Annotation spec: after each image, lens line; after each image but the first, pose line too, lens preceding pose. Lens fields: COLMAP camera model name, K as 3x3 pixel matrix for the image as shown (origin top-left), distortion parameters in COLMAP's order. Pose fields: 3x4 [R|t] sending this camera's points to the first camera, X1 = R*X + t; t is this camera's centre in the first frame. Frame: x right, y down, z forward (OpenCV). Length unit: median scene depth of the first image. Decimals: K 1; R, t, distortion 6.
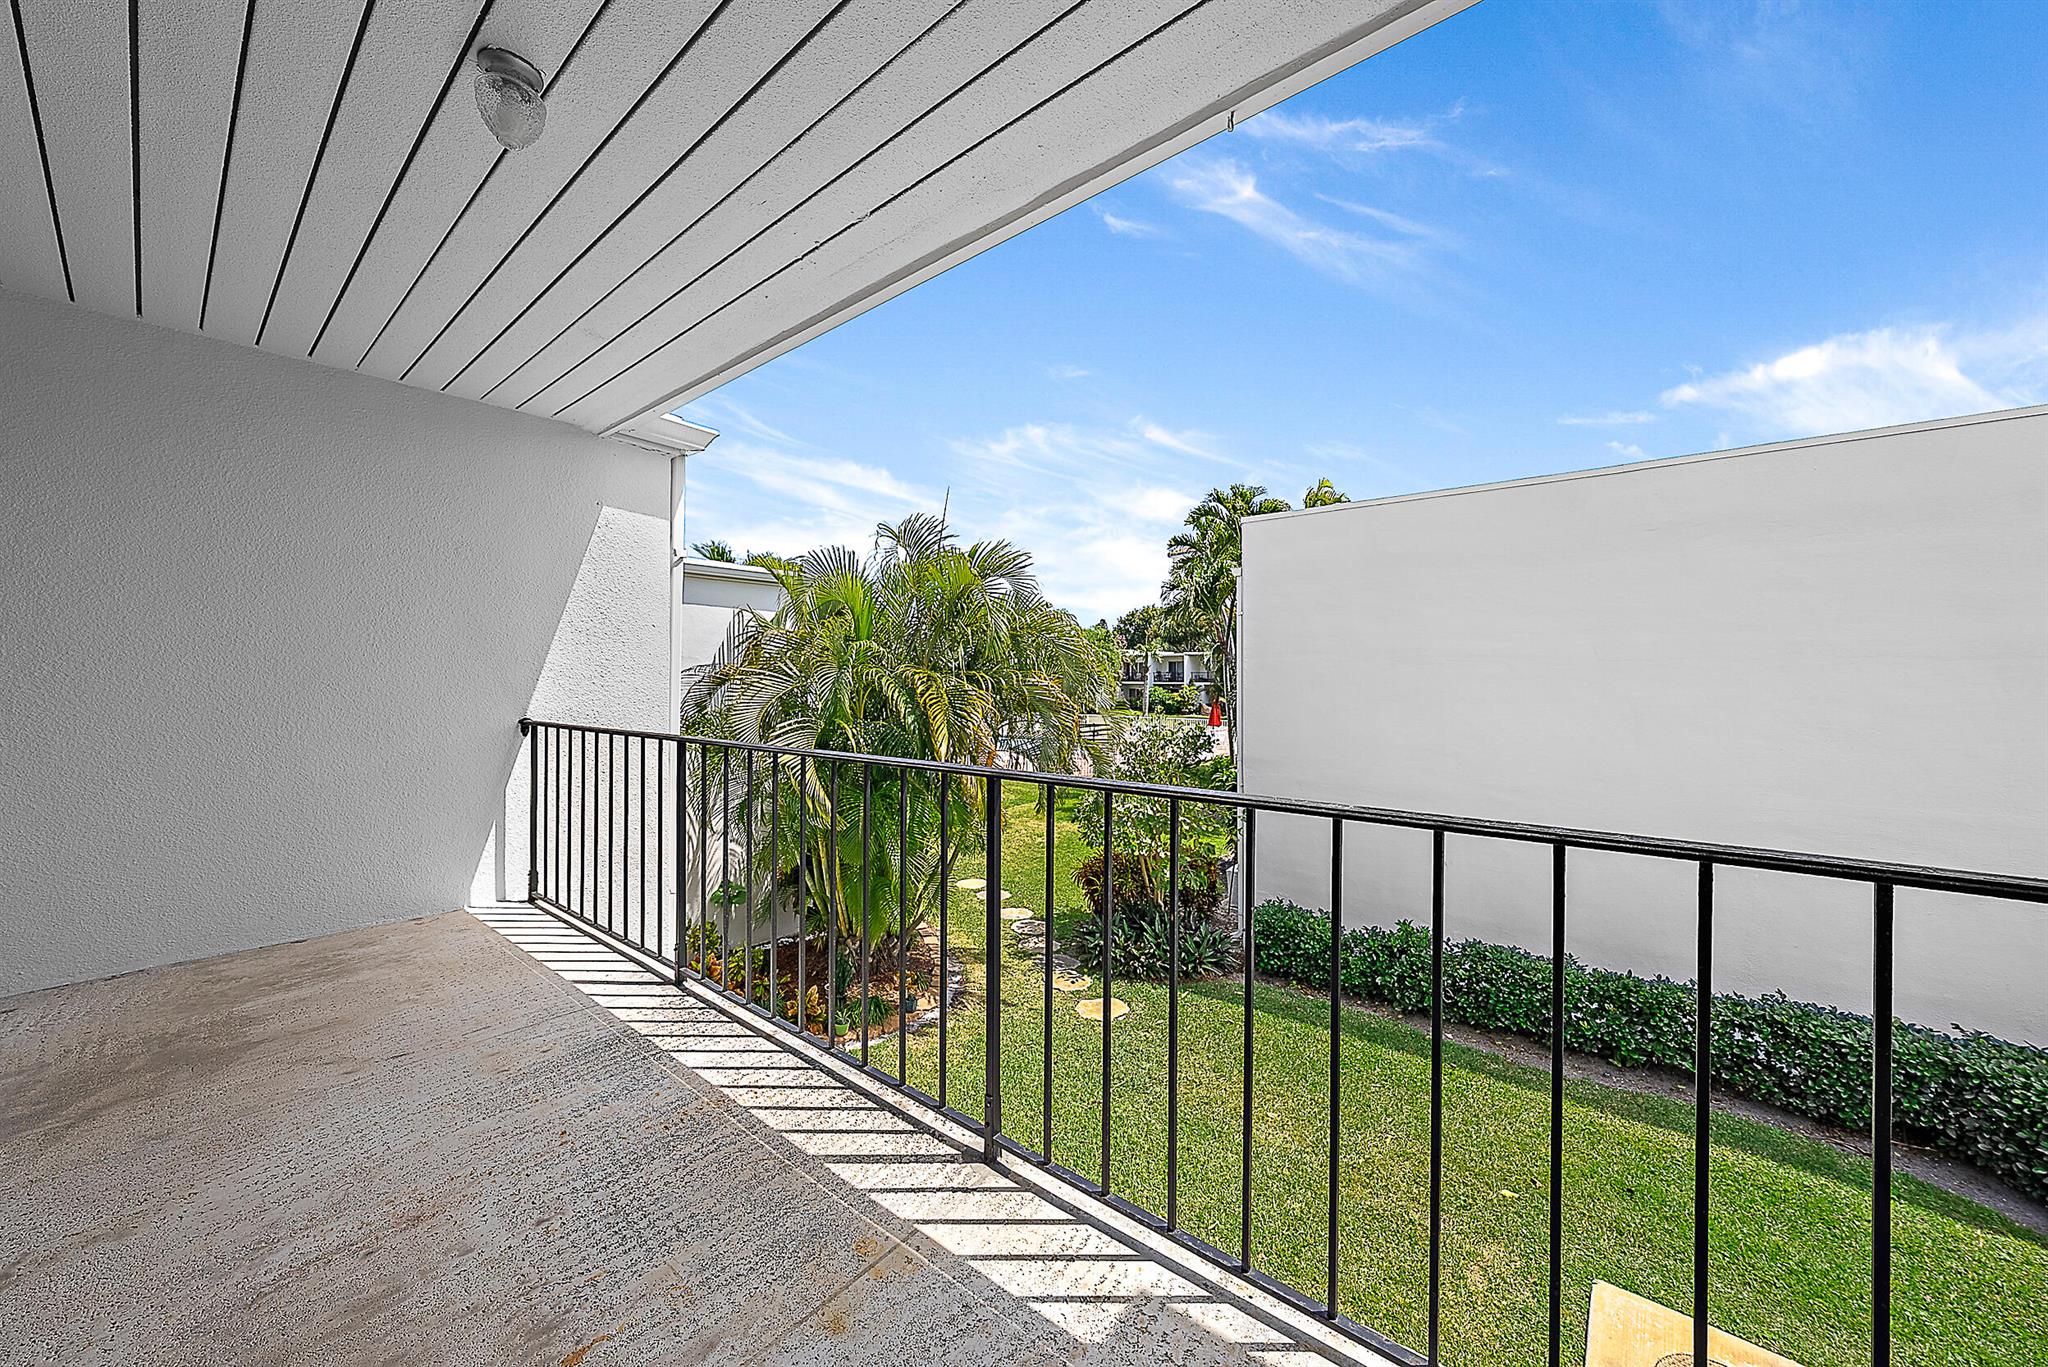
lens RADIAL K [[703.7, 0, 1032.2], [0, 703.7, 666.8], [0, 0, 1]] dist [-0.002356, -0.000008]
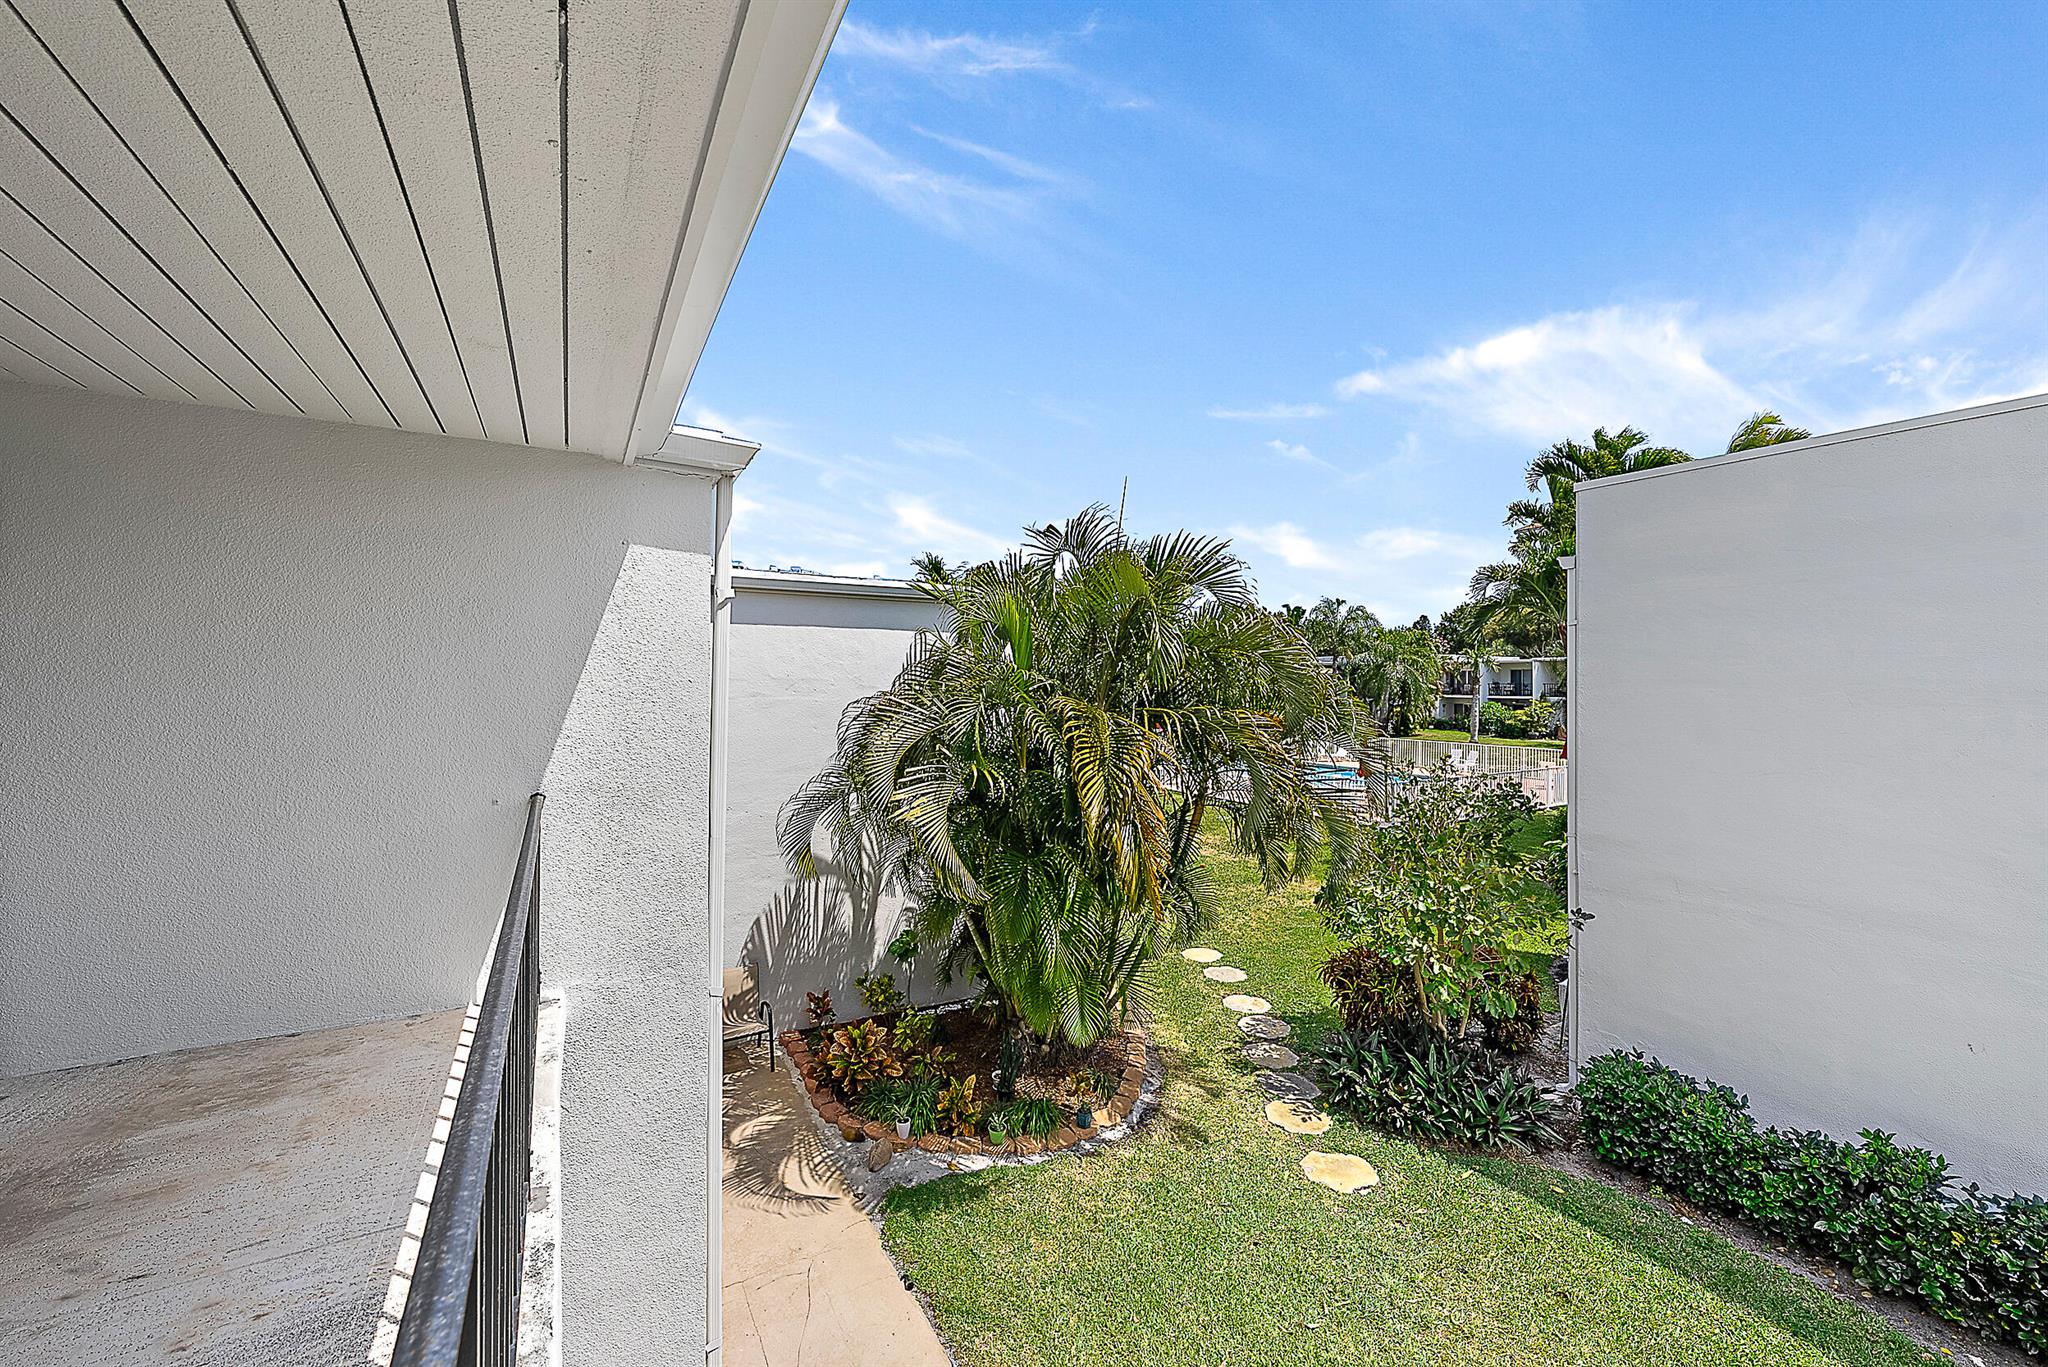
lens RADIAL K [[787.8, 0, 1031.6], [0, 787.8, 676.6], [0, 0, 1]] dist [-0.008086, 0.002366]
pose [[0.937326, -0.000148, -0.348453, 0.077702], [0.000383, 1.000000, 0.000608, -0.027969], [0.348453, -0.000703, 0.937326, 0.110579]]
